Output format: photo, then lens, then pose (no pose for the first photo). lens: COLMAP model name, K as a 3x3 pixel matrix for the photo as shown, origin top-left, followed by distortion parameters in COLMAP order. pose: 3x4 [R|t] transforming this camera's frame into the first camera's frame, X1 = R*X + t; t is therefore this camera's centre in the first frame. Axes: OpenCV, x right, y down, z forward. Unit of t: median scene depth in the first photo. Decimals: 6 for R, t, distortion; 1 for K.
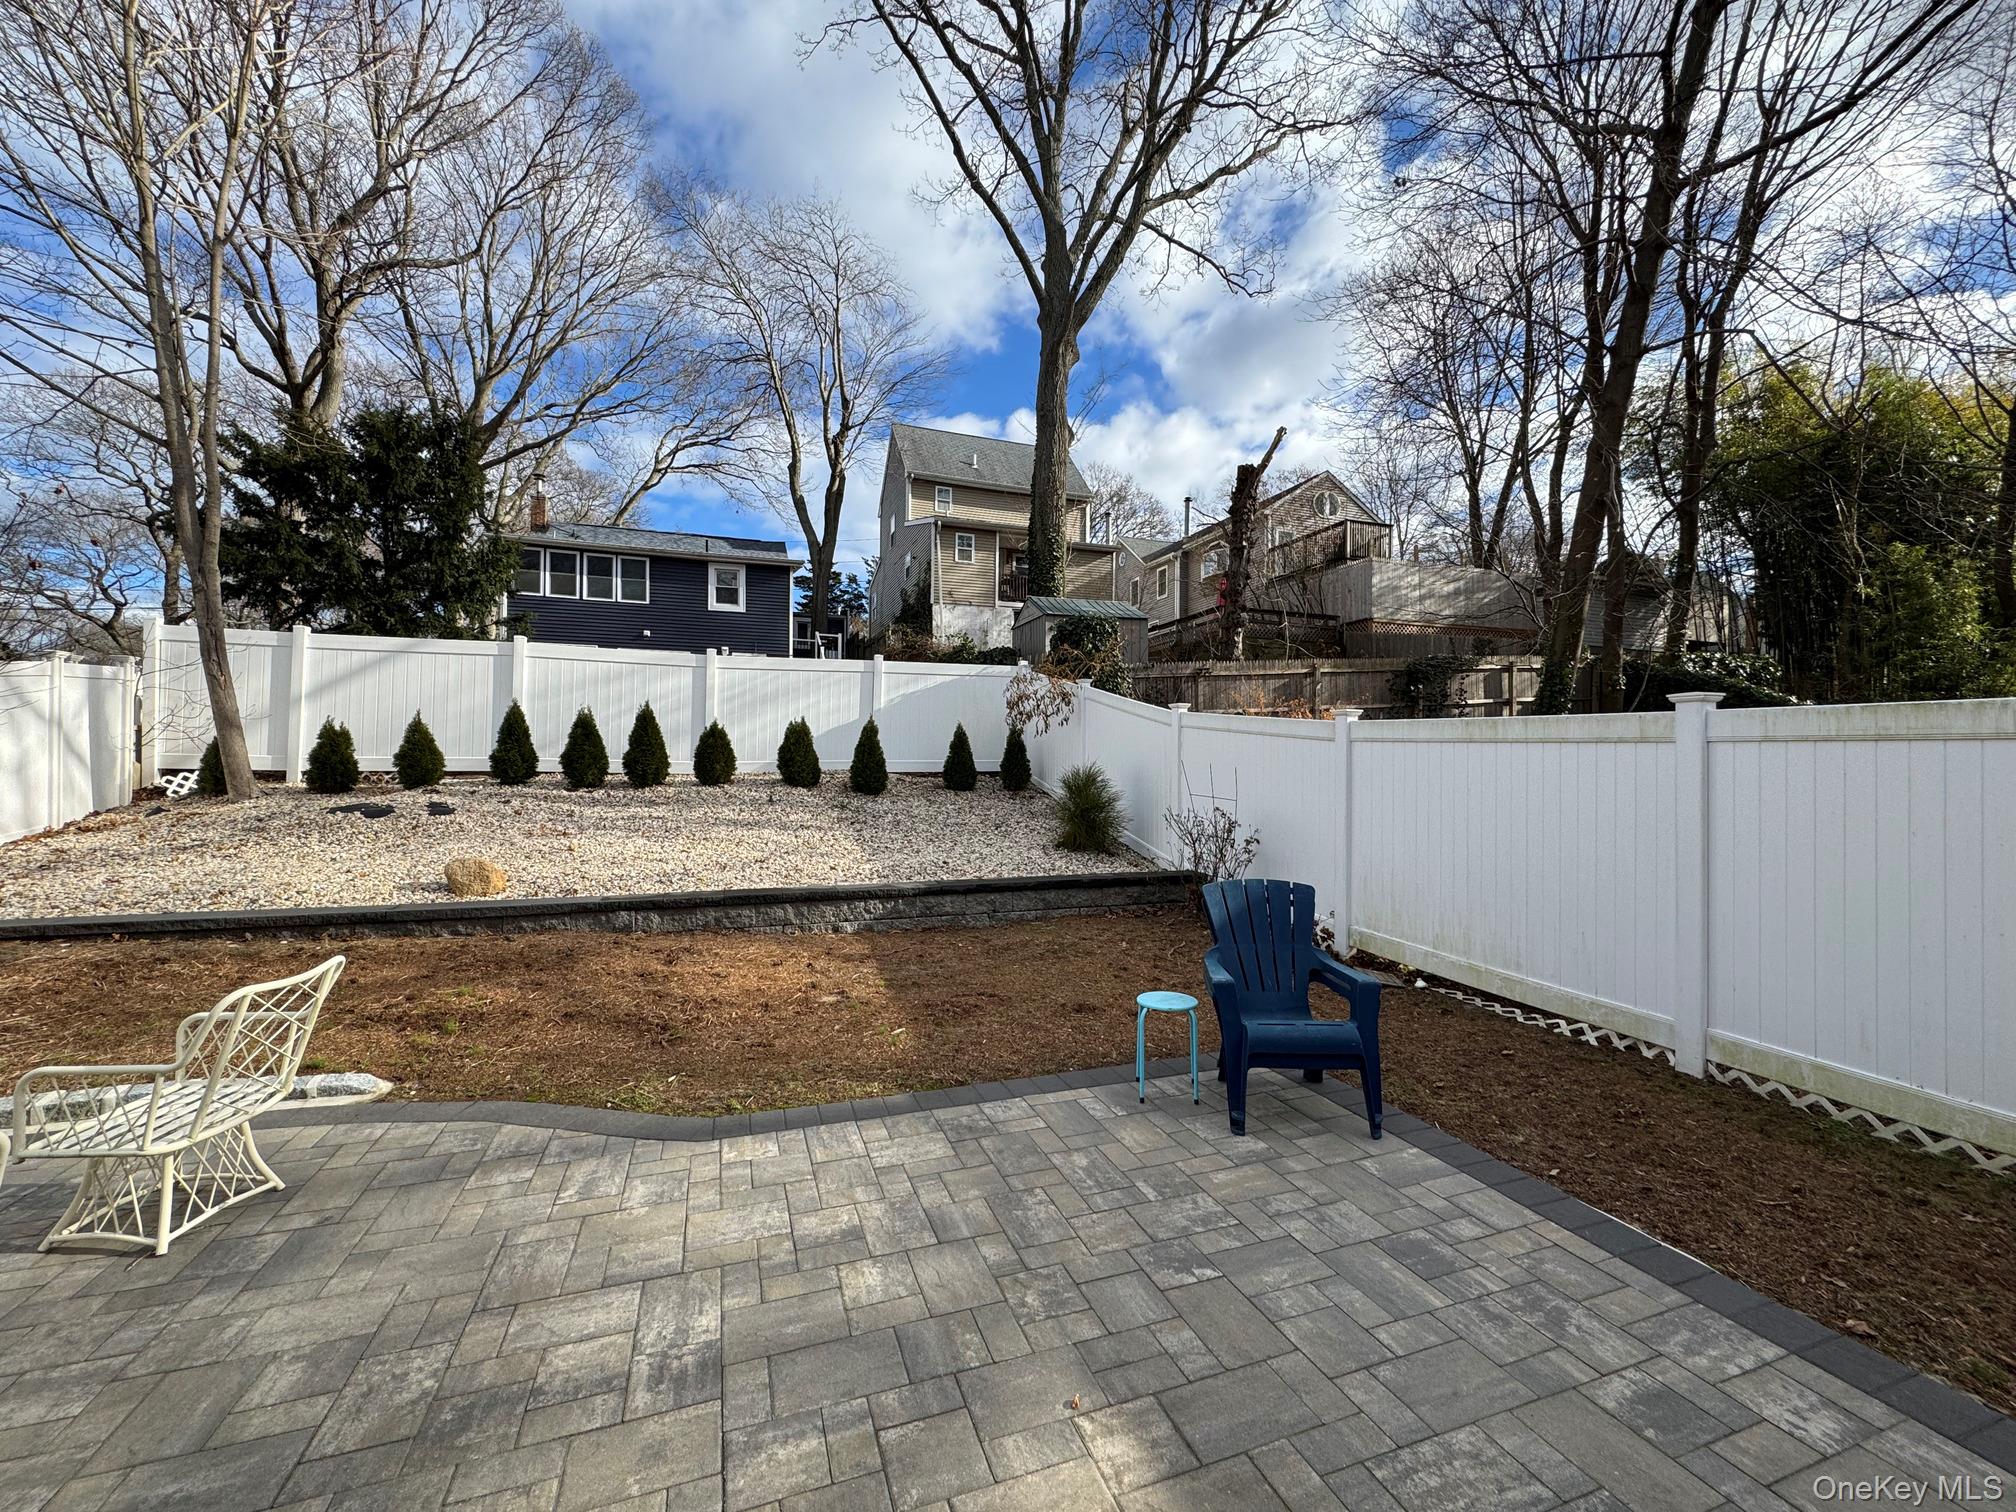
lens RADIAL K [[803.6, 0, 1008.0], [0, 803.6, 756.0], [0, 0, 1]] dist [-0.002558, 0.000028]
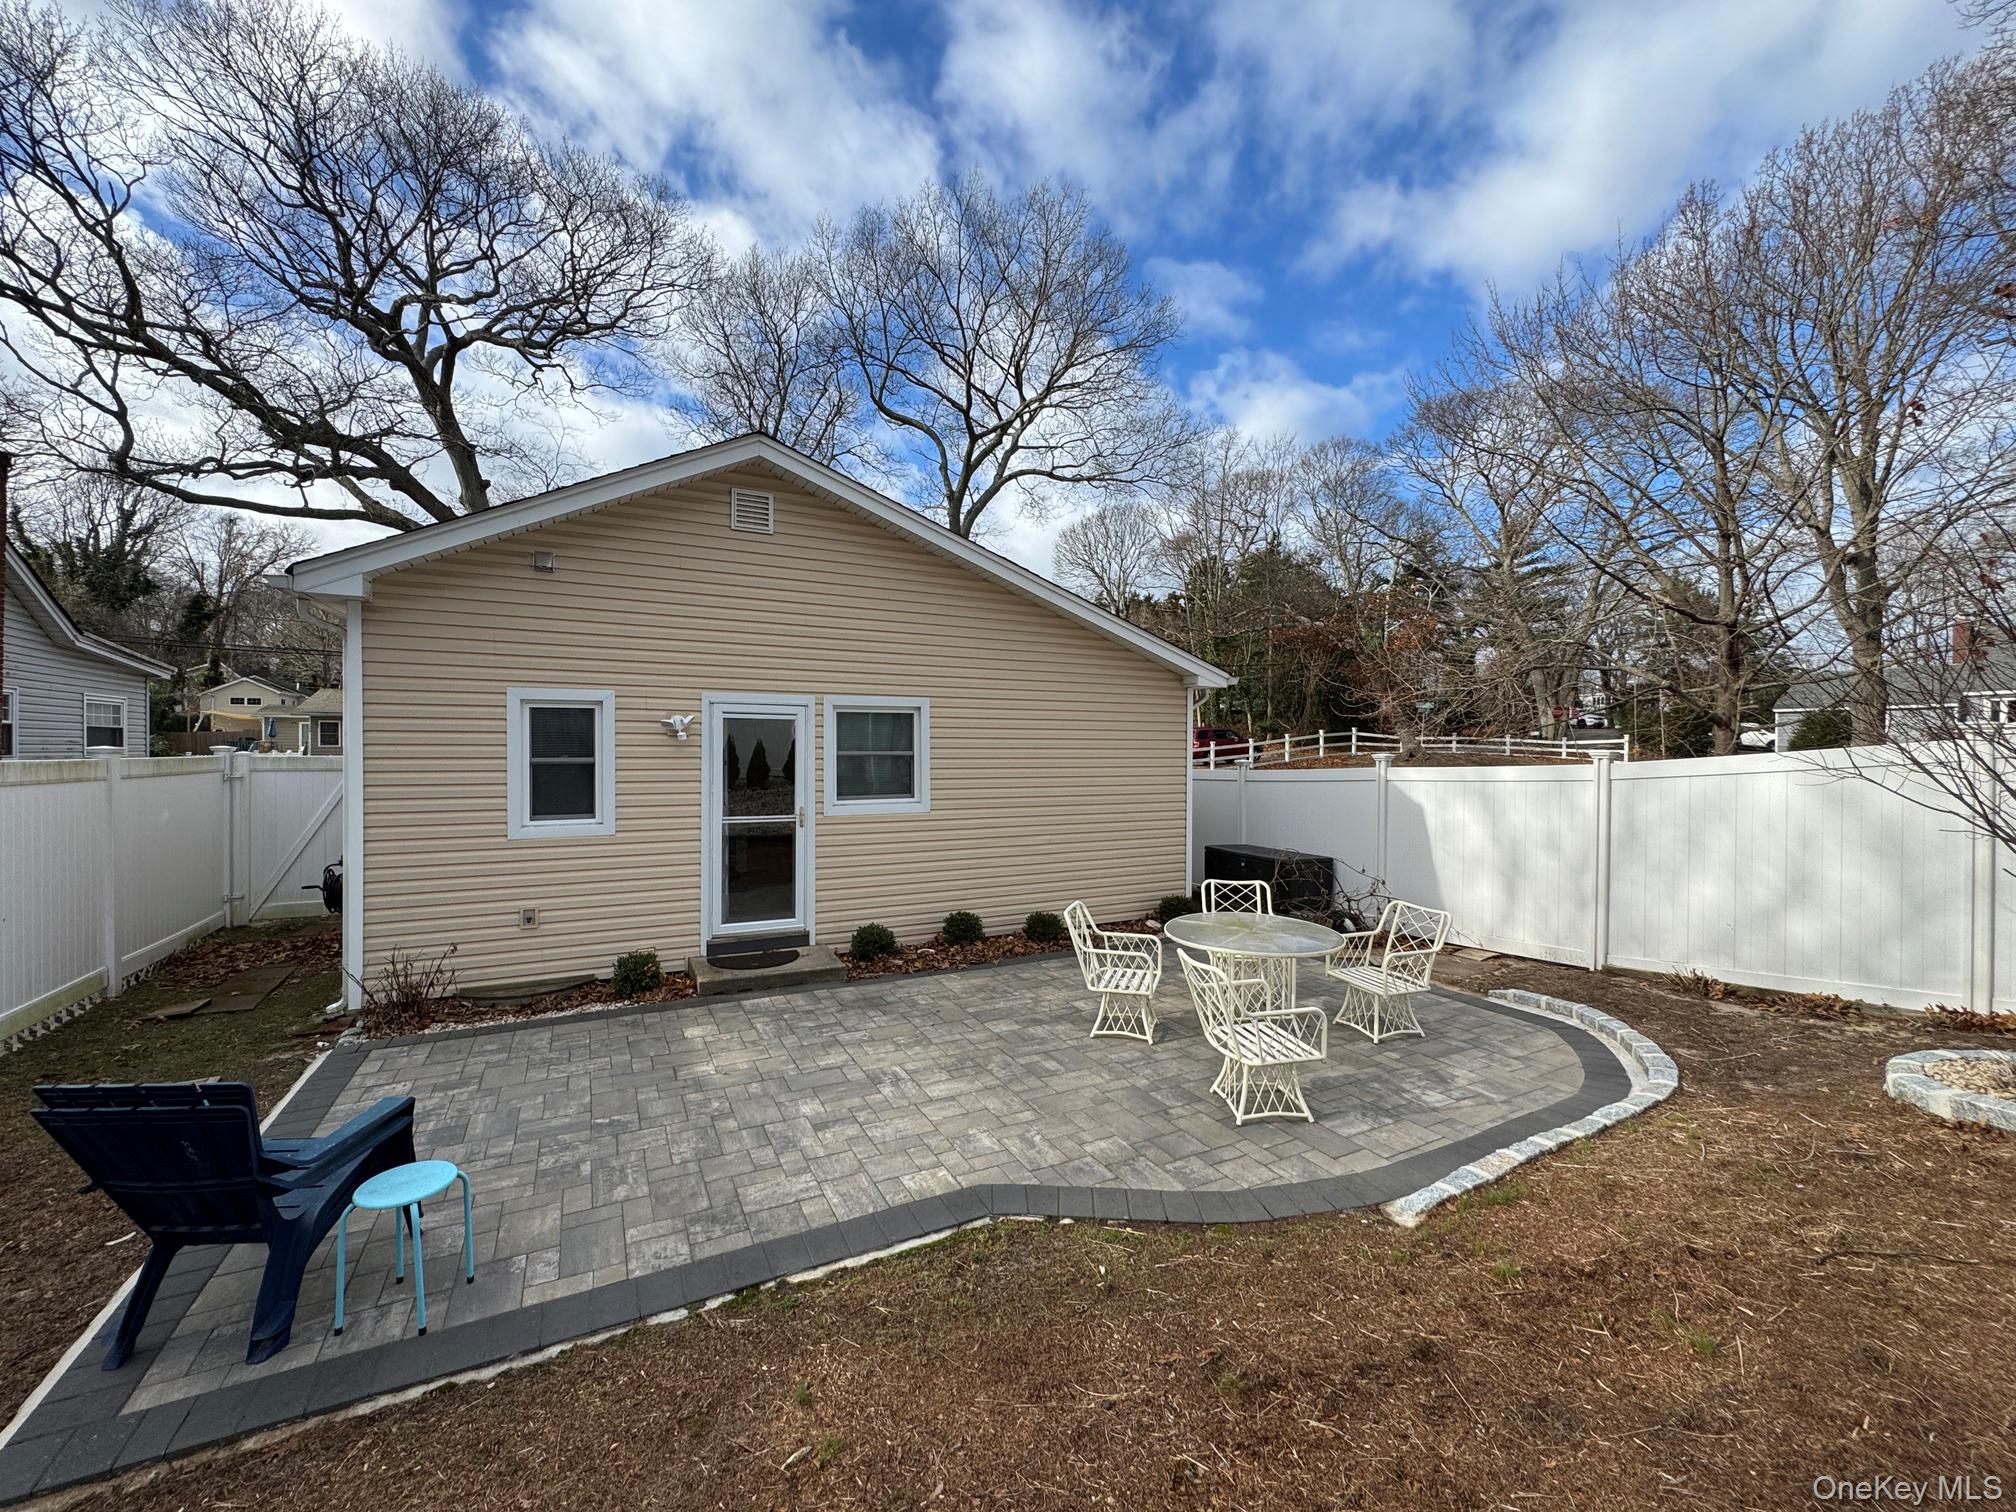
lens RADIAL K [[803.6, 0, 1008.0], [0, 803.6, 756.0], [0, 0, 1]] dist [-0.002558, 0.000028]
pose [[-0.990661, -0.010576, -0.135937, -0.306329], [-0.010305, 0.999943, -0.002695, -0.105326], [0.135957, -0.001270, -0.990714, 2.372302]]
